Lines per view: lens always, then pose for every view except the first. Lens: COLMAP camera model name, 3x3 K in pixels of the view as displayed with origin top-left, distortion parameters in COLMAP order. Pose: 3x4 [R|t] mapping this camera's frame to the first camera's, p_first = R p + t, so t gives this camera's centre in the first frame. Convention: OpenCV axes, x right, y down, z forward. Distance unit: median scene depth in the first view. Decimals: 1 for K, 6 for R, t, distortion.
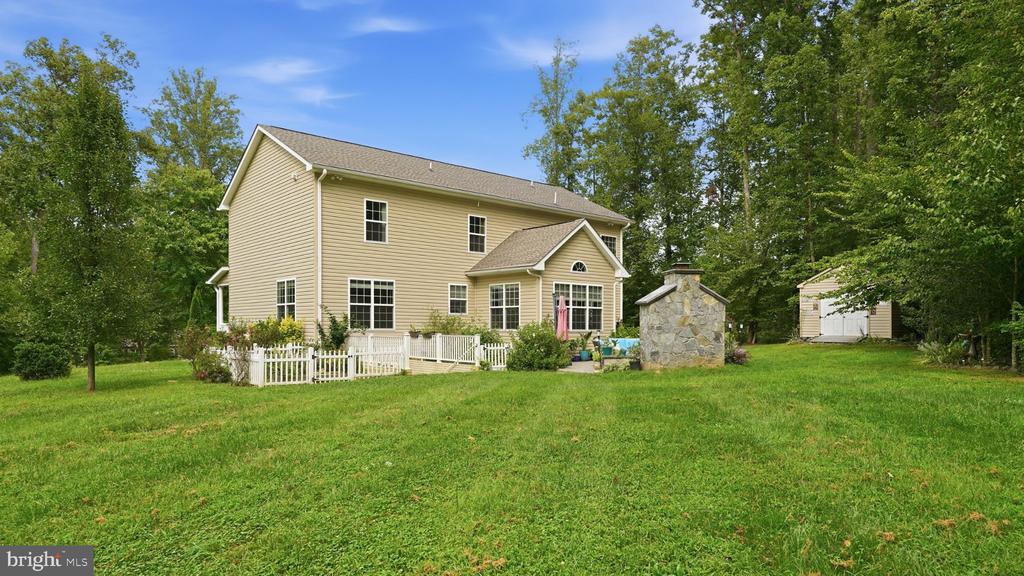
lens RADIAL K [[641.8, 0, 512.0], [0, 641.8, 288.0], [0, 0, 1]] dist [0.000440, -0.000025]
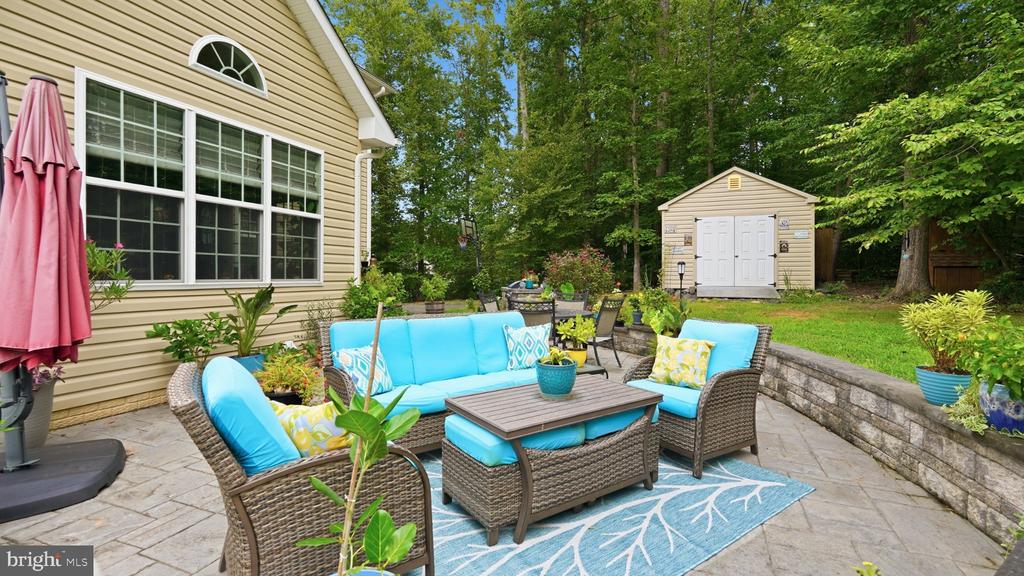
lens RADIAL K [[460.9, 0, 512.0], [0, 460.9, 288.0], [0, 0, 1]] dist [-0.002544, 0.007035]
pose [[0.878680, -0.016801, 0.477116, 0.114195], [-0.024530, 0.996472, 0.080264, 0.047681], [-0.476781, -0.082230, 0.875167, 0.745118]]
